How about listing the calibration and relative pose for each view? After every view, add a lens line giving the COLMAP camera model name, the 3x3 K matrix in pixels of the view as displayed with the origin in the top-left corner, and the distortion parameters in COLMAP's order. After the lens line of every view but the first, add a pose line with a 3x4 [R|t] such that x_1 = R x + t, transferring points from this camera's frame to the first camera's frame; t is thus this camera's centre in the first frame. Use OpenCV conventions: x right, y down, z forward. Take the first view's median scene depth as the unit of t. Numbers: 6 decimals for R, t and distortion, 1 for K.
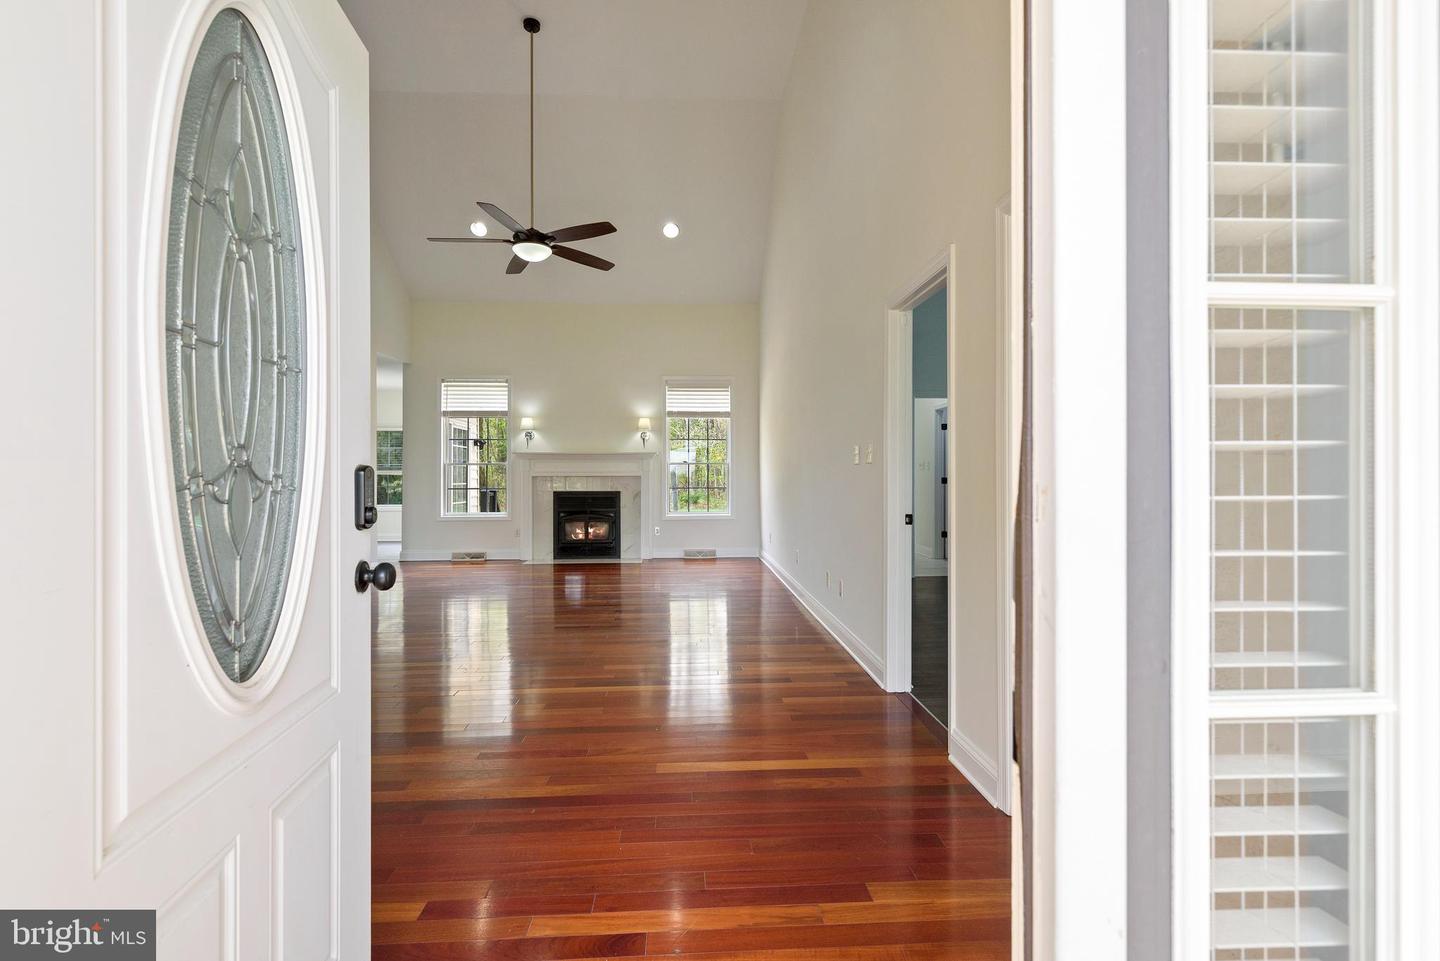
lens RADIAL K [[651.8, 0, 716.9], [0, 651.8, 469.2], [0, 0, 1]] dist [0.000478, -0.000075]
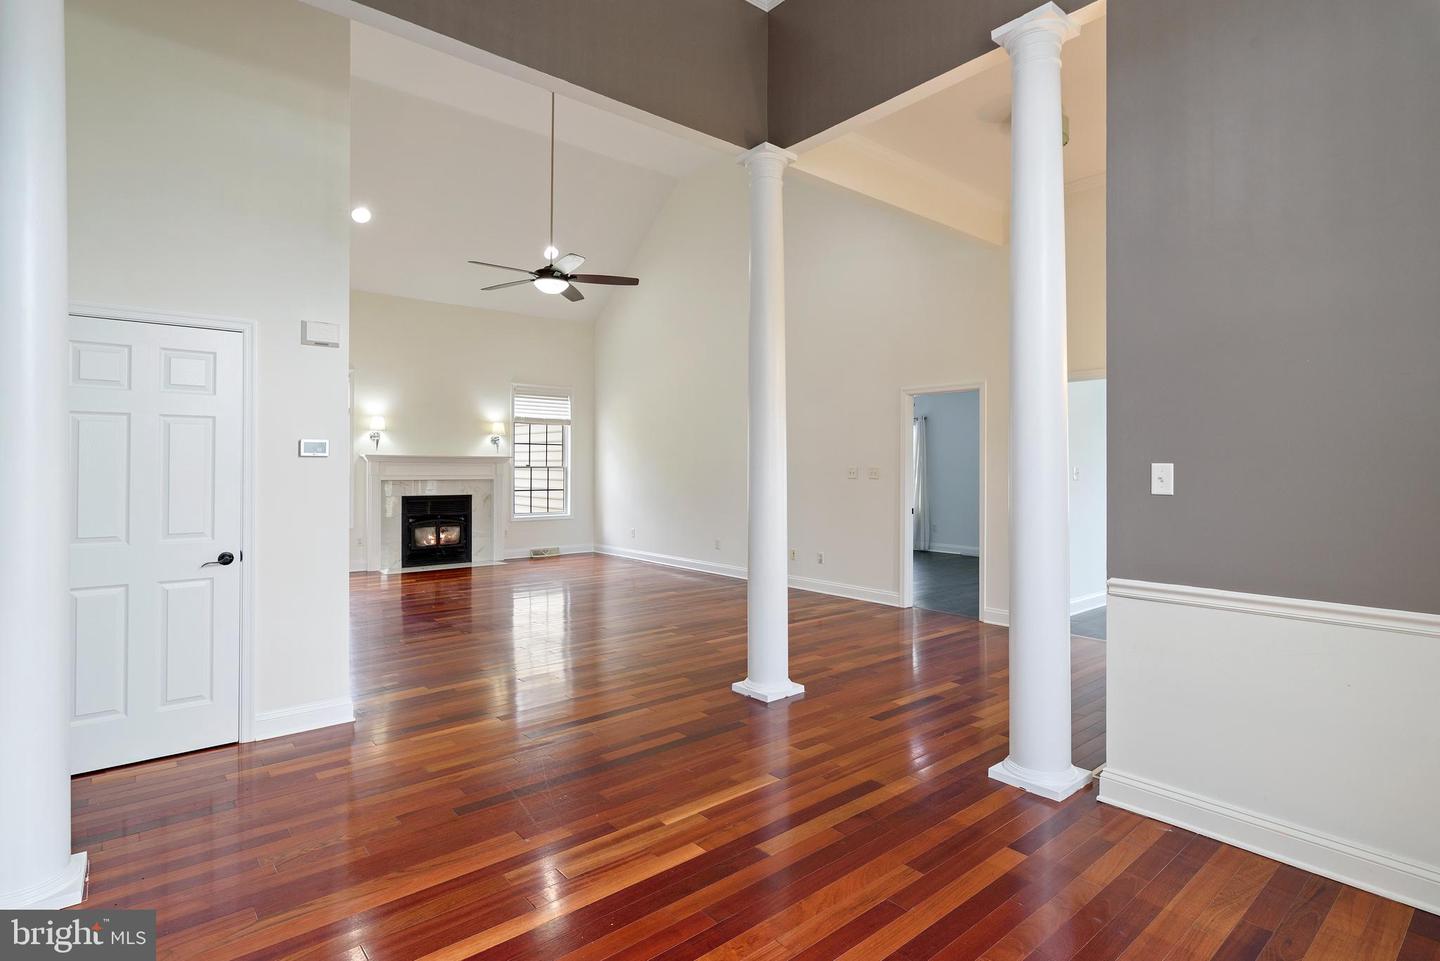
lens RADIAL K [[733.1, 0, 720.4], [0, 733.1, 467.1], [0, 0, 1]] dist [-0.004987, 0.003675]
pose [[0.806687, 0.003169, 0.590970, -0.507437], [0.000128, 0.999985, -0.005537, -0.002612], [-0.590979, 0.004543, 0.806674, -0.136224]]
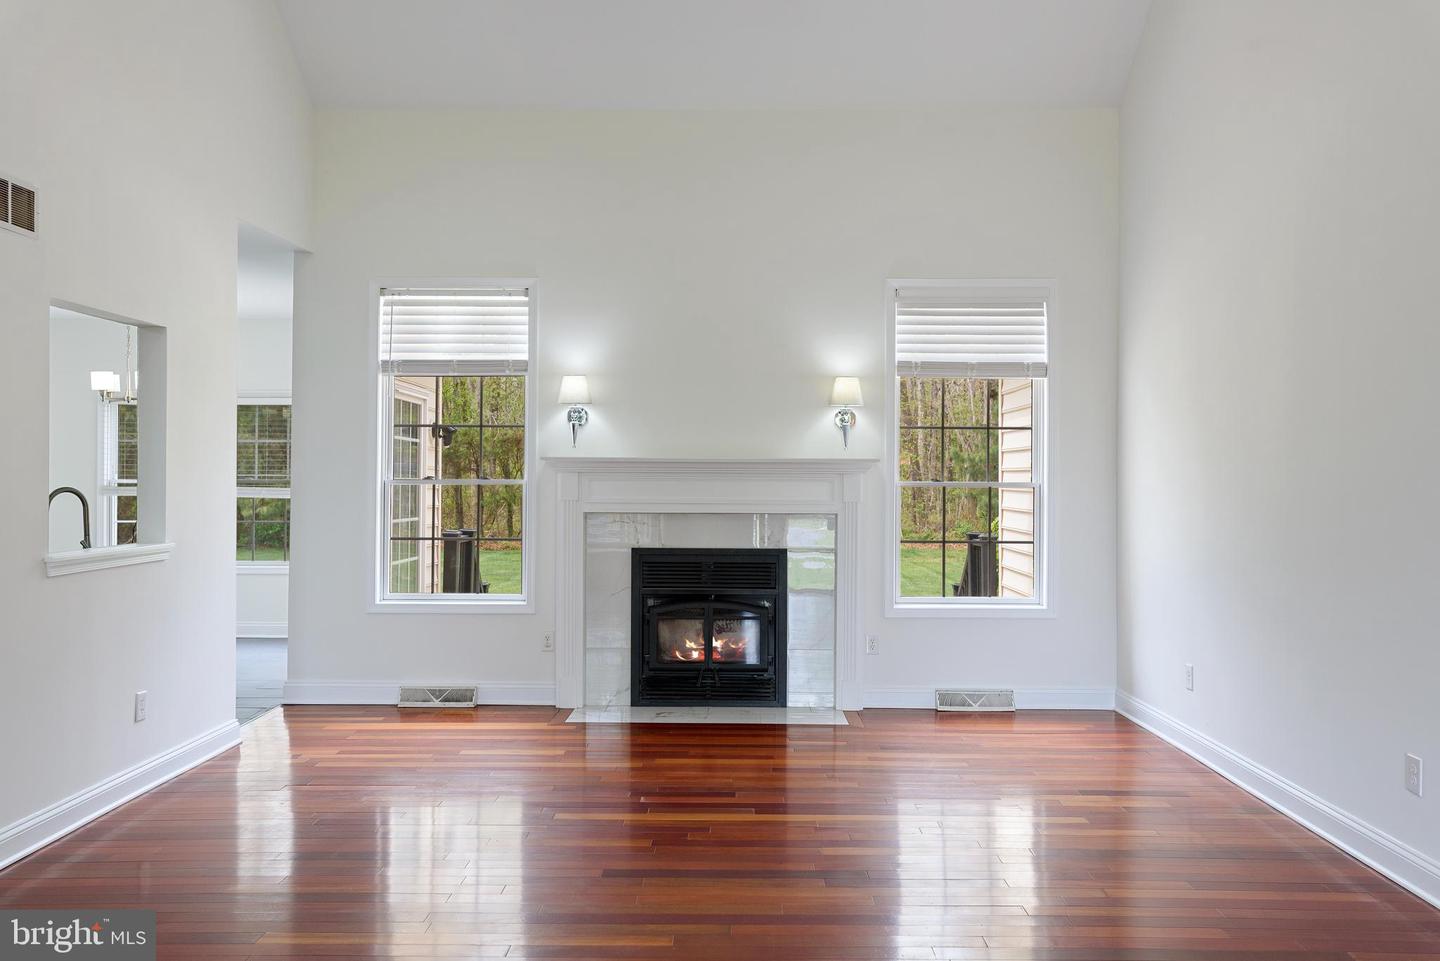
lens RADIAL K [[1174.3, 0, 727.1], [0, 1174.3, 470.1], [0, 0, 1]] dist [-0.019143, -0.001596]
pose [[0.997686, 0.006625, -0.067663, -0.136394], [-0.006942, 0.999966, -0.004462, -0.014300], [0.067631, 0.004922, 0.997698, 0.233797]]
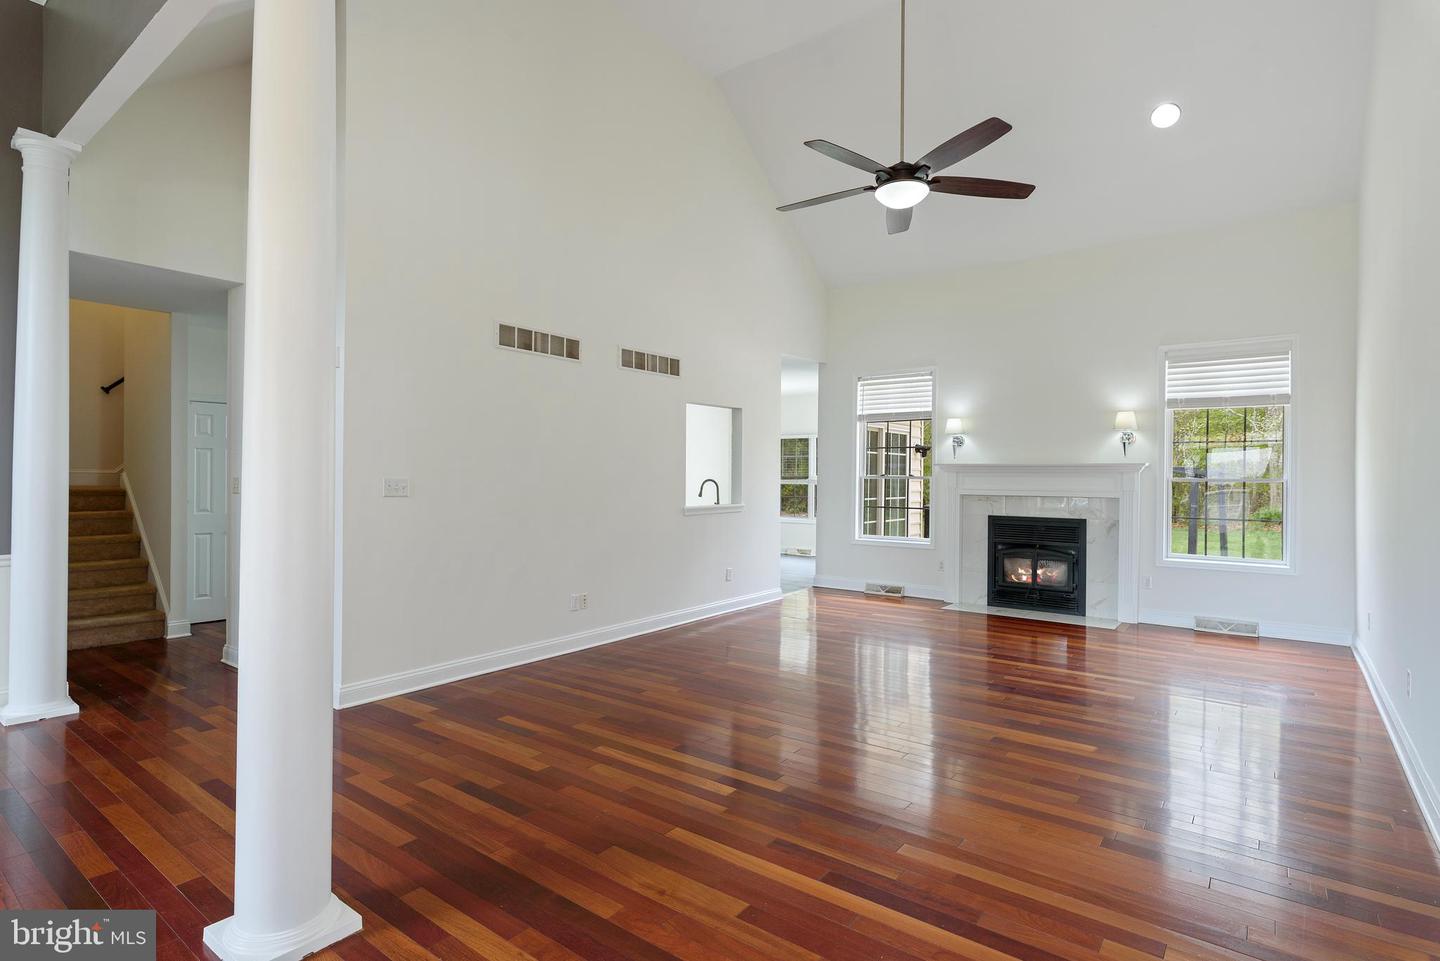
lens RADIAL K [[733.1, 0, 707.5], [0, 733.1, 474.3], [0, 0, 1]] dist [-0.004987, 0.003675]
pose [[0.754148, 0.007219, -0.656665, 0.058588], [-0.006607, 0.999972, 0.003406, -0.013849], [0.656672, 0.001770, 0.754174, 0.150925]]
